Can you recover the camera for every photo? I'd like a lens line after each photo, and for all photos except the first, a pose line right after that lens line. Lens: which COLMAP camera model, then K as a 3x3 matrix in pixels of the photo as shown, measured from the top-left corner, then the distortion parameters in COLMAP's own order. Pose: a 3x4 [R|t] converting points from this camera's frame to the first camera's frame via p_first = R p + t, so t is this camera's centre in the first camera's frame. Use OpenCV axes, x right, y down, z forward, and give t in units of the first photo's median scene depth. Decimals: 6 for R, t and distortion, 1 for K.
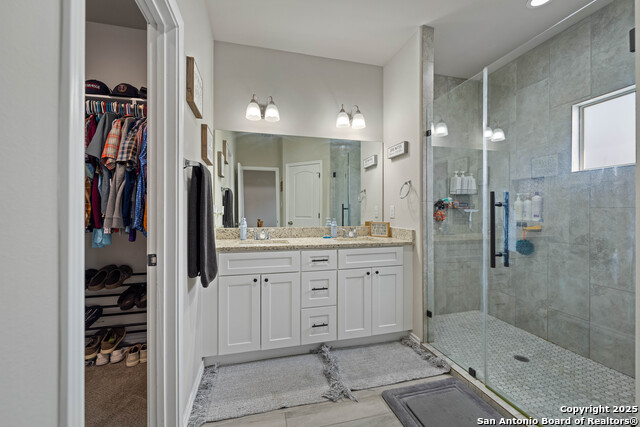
lens RADIAL K [[265.0, 0, 321.8], [0, 265.0, 204.9], [0, 0, 1]] dist [-0.002893, -0.000162]
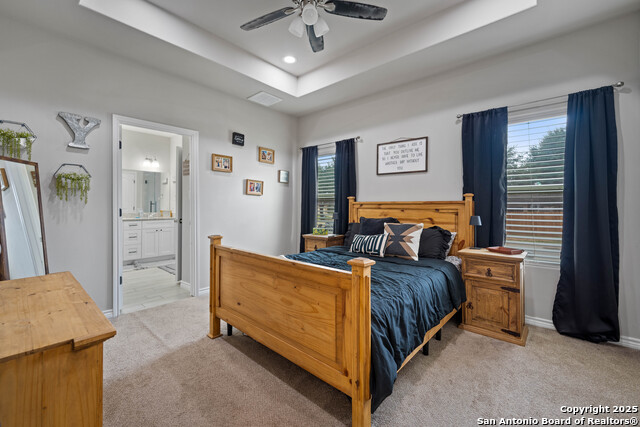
lens RADIAL K [[265.0, 0, 321.8], [0, 265.0, 204.9], [0, 0, 1]] dist [-0.002893, -0.000162]
pose [[0.826270, 0.004842, 0.563253, 0.048620], [-0.016251, 0.999752, 0.015245, -0.037636], [-0.563039, -0.021750, 0.826144, -1.703328]]
